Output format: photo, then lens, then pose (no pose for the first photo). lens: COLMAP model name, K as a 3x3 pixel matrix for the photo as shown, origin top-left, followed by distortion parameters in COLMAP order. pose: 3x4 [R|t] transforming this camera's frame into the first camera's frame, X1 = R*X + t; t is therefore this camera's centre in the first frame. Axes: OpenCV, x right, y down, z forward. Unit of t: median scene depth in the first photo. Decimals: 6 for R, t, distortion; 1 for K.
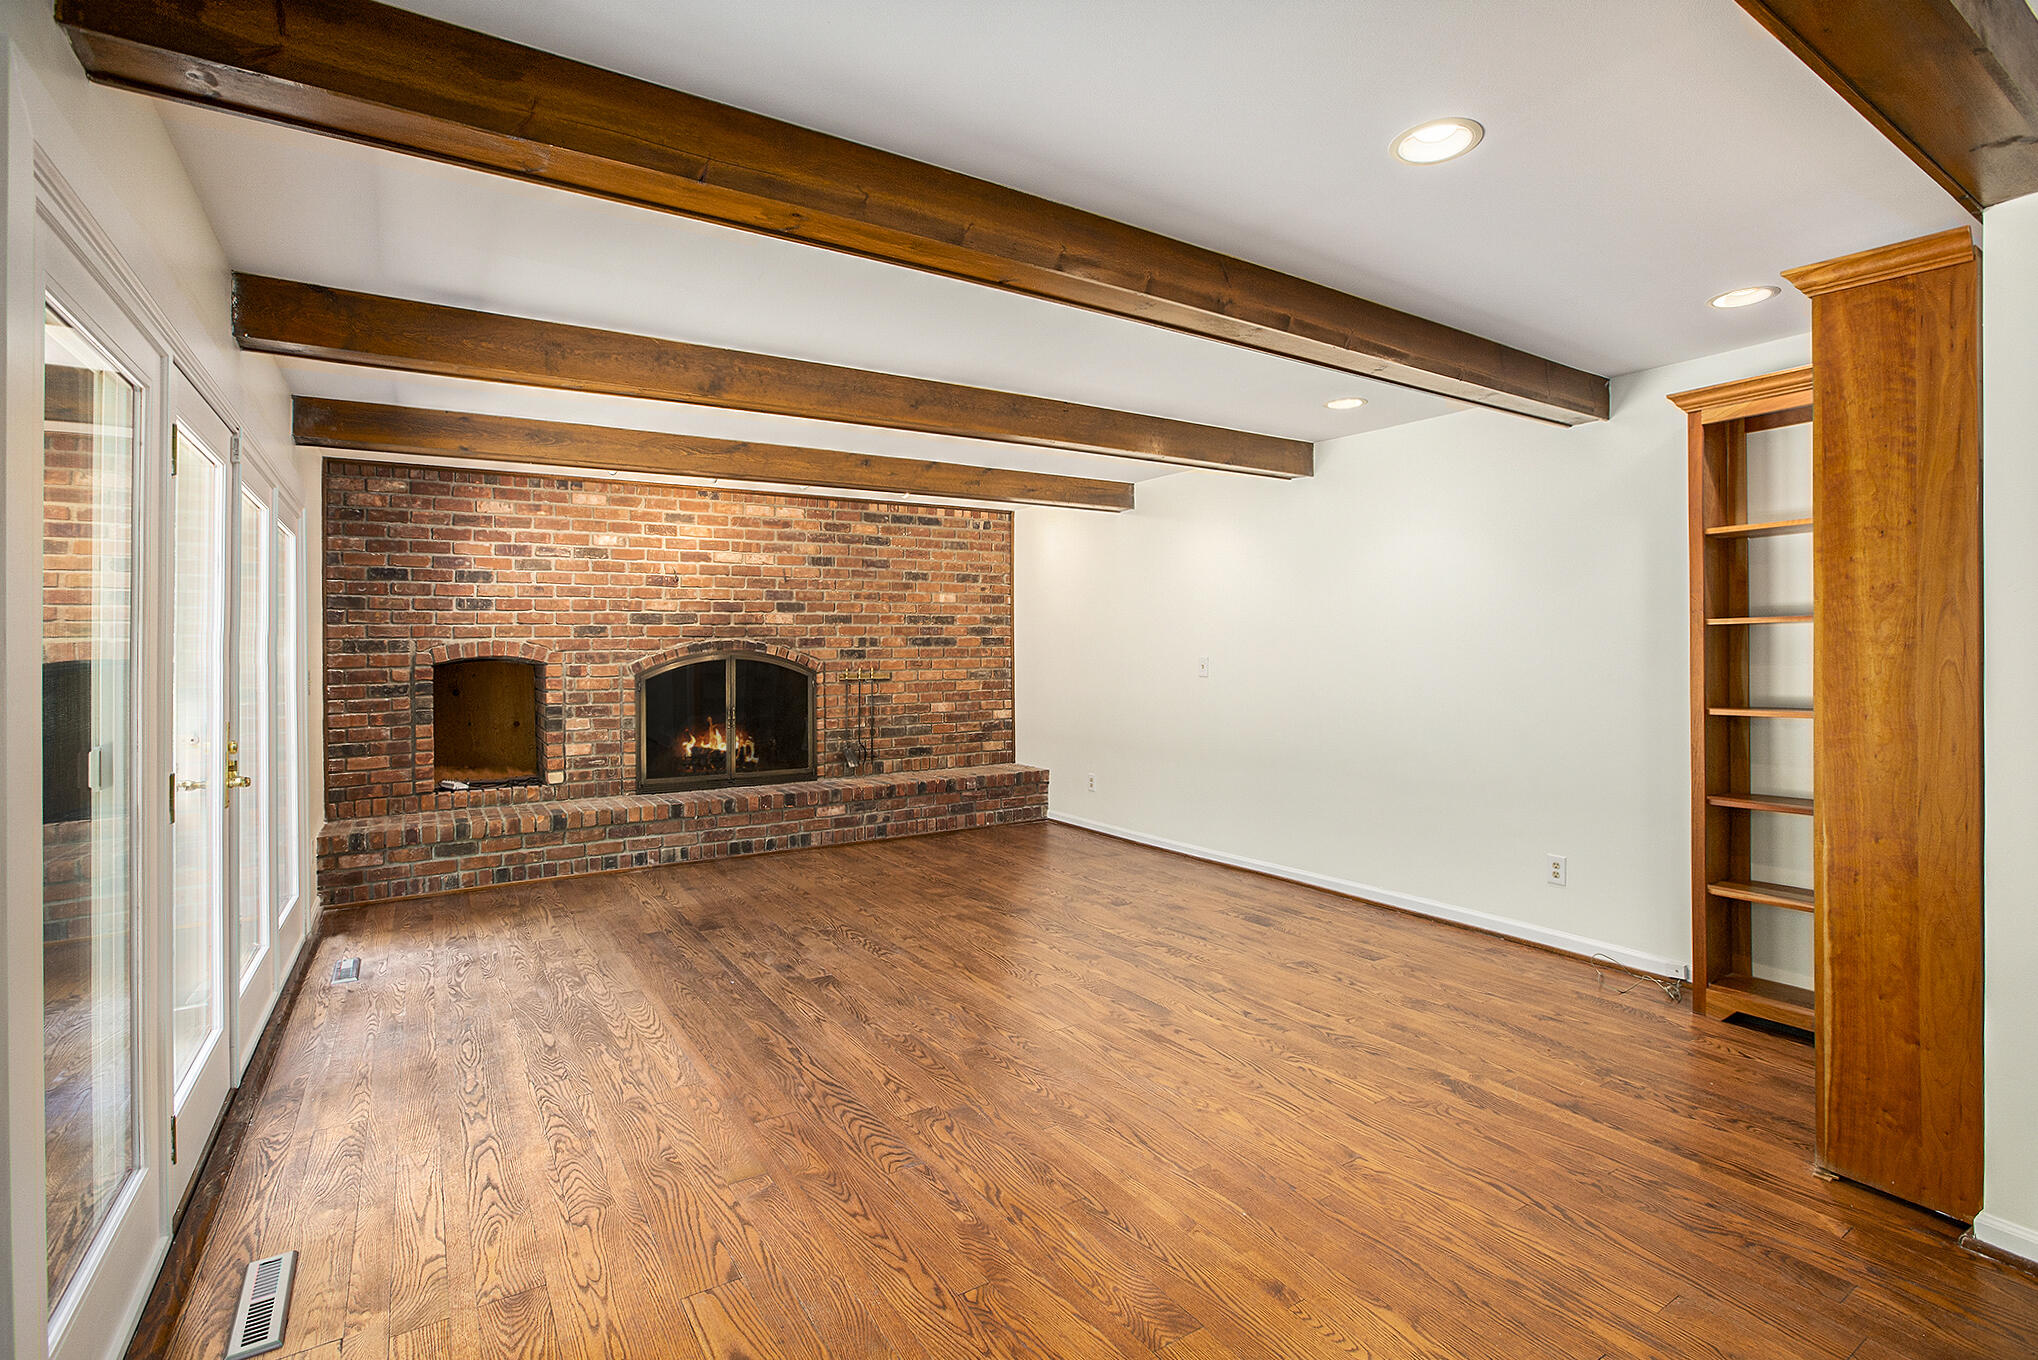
lens RADIAL K [[938.2, 0, 1015.2], [0, 938.2, 651.2], [0, 0, 1]] dist [-0.046337, 0.032314]
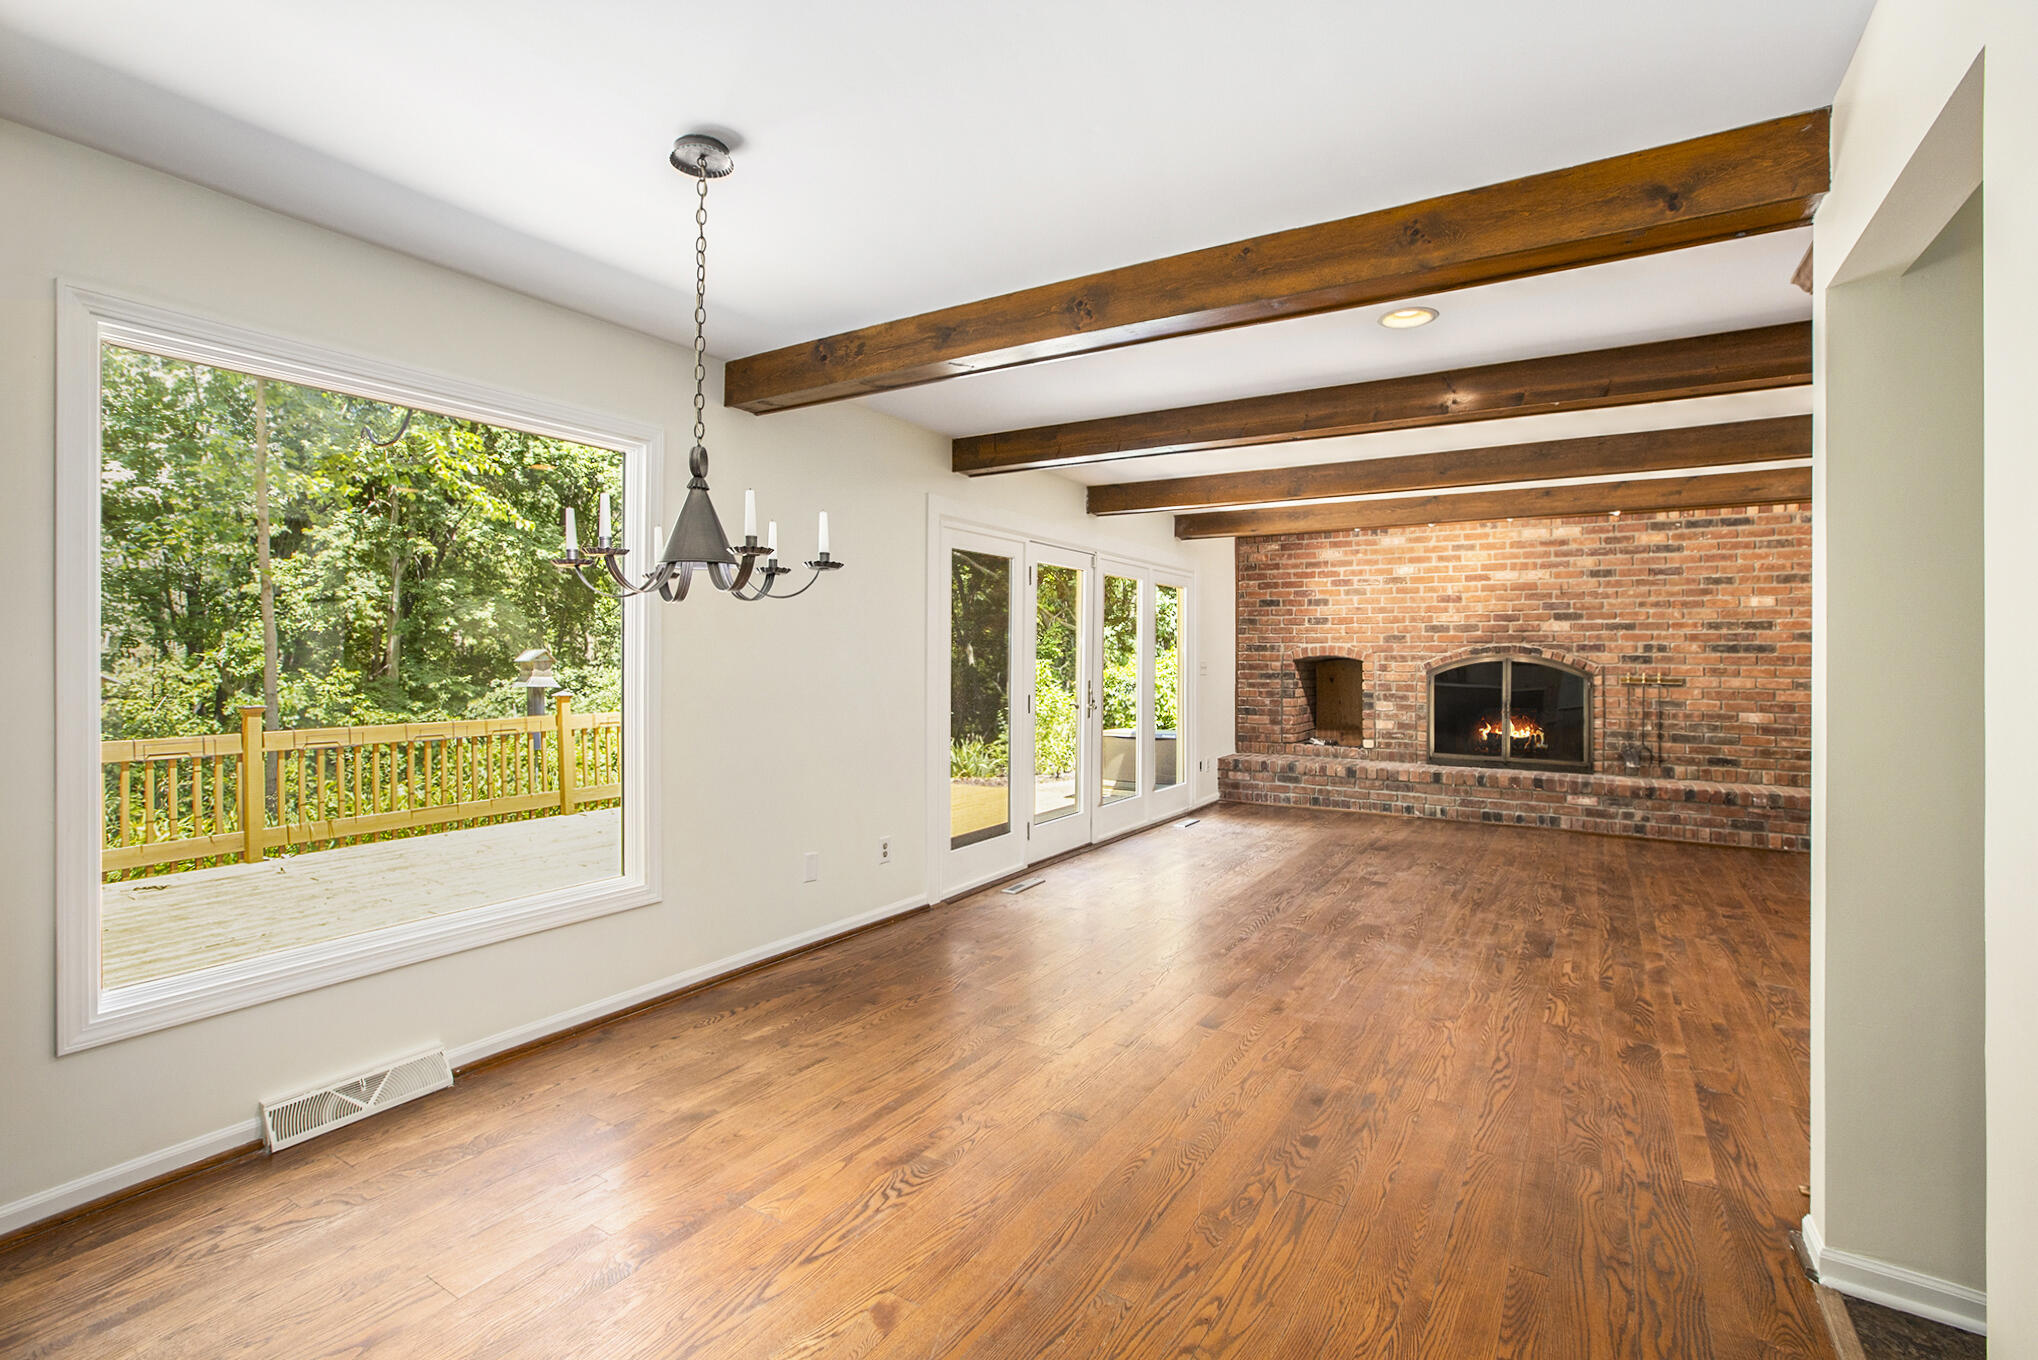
lens RADIAL K [[938.2, 0, 1015.2], [0, 938.2, 651.2], [0, 0, 1]] dist [-0.046337, 0.032314]
pose [[0.426288, 0.011110, -0.904519, 0.504482], [-0.013304, 0.999893, 0.006012, -0.003381], [0.904490, 0.009471, 0.426390, -0.072777]]
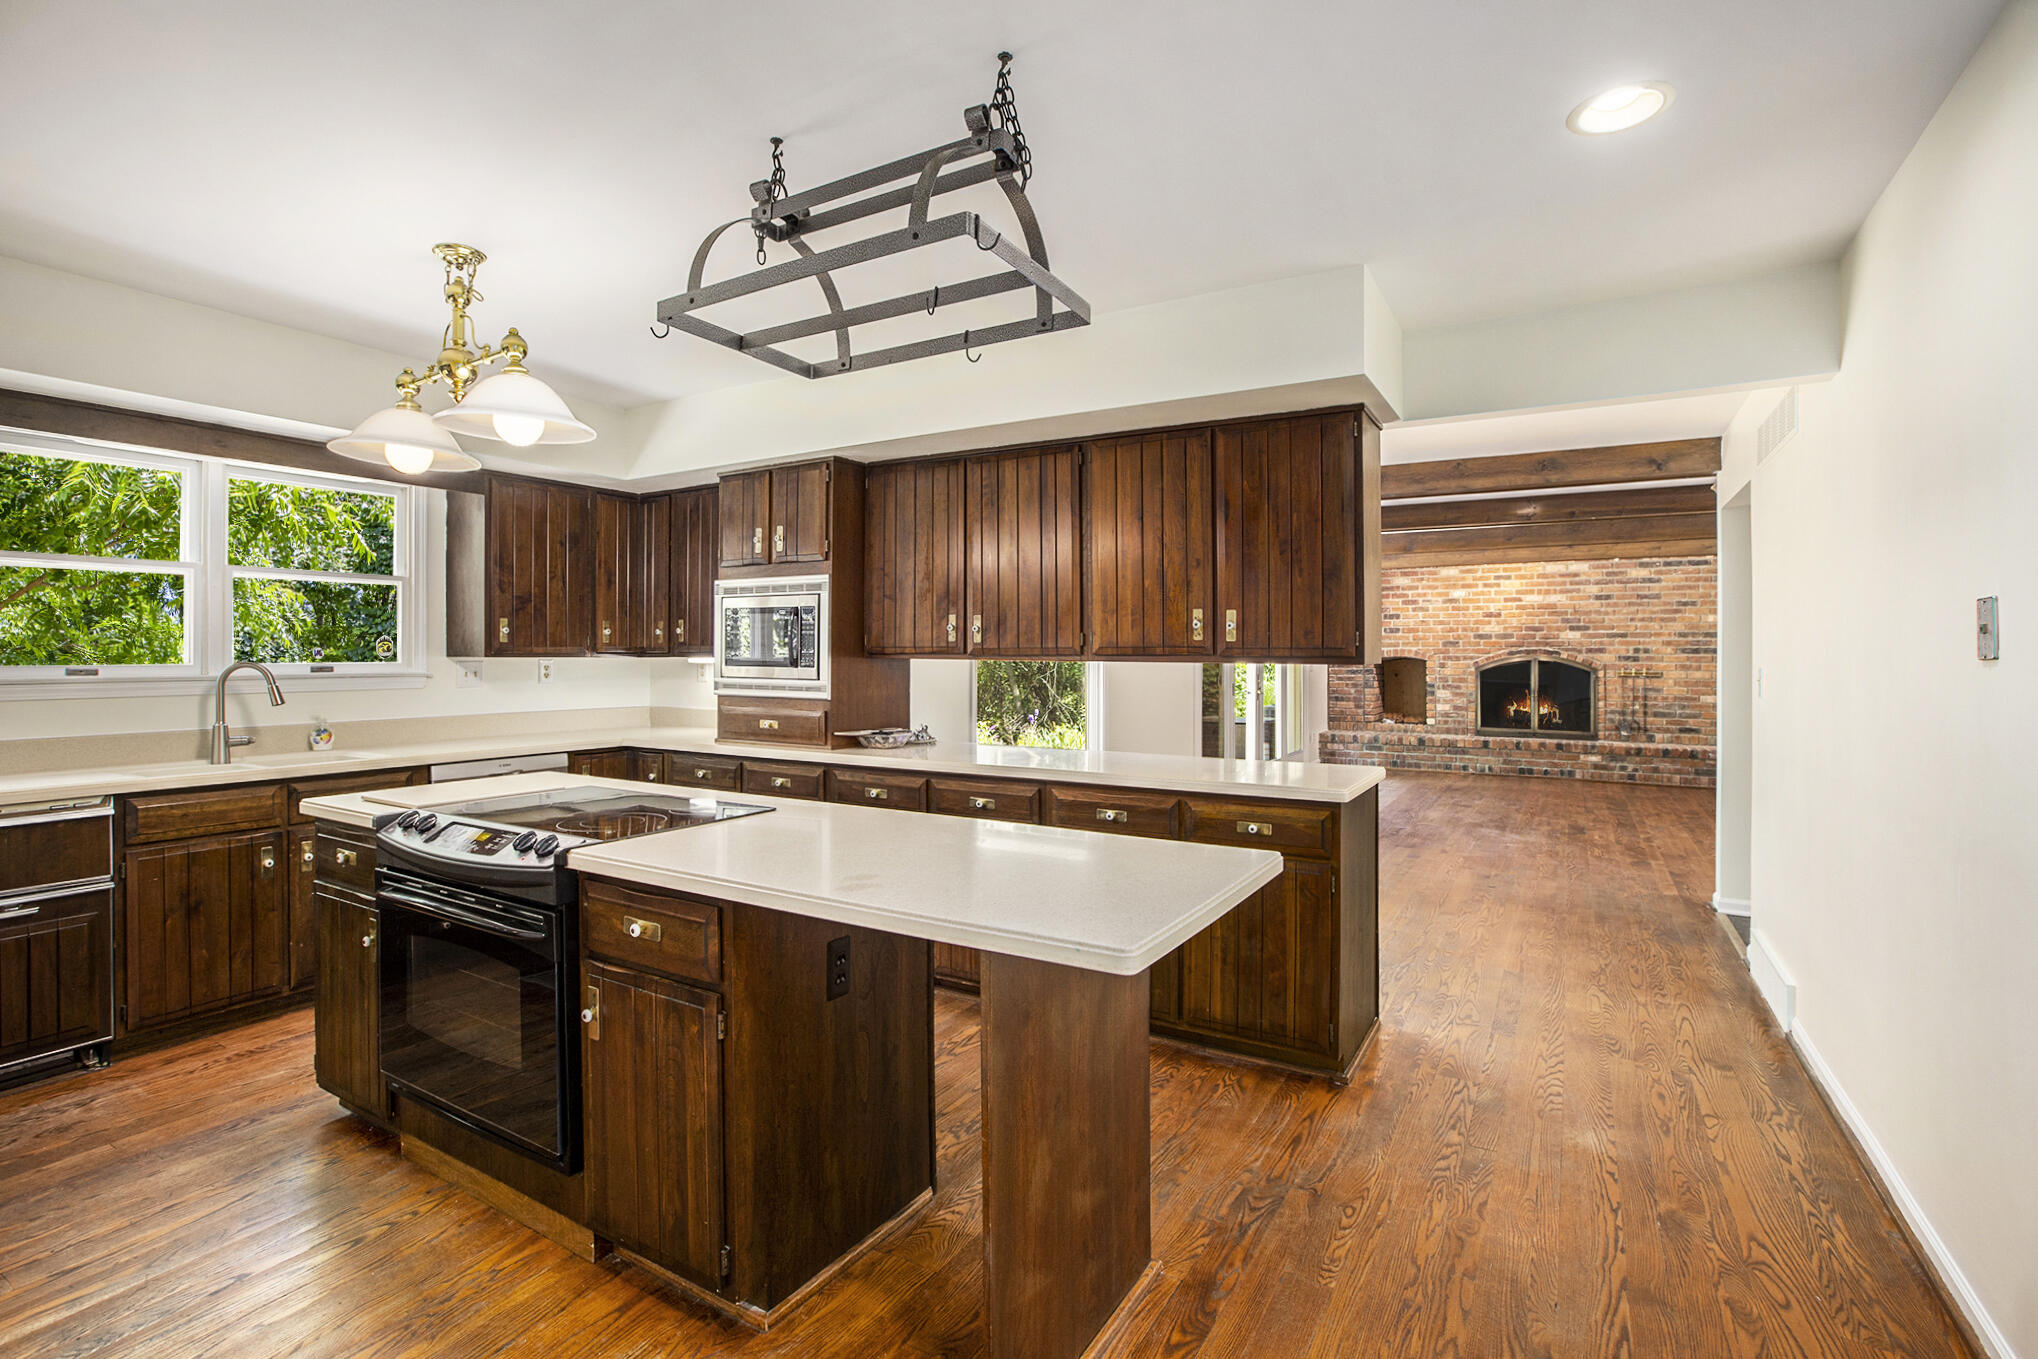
lens RADIAL K [[965.9, 0, 1016.1], [0, 965.9, 655.2], [0, 0, 1]] dist [-0.044312, 0.056287]
pose [[0.454796, 0.015581, -0.890460, 0.793136], [-0.008067, 0.999878, 0.013375, -0.016150], [0.890559, 0.001100, 0.454866, -0.590285]]
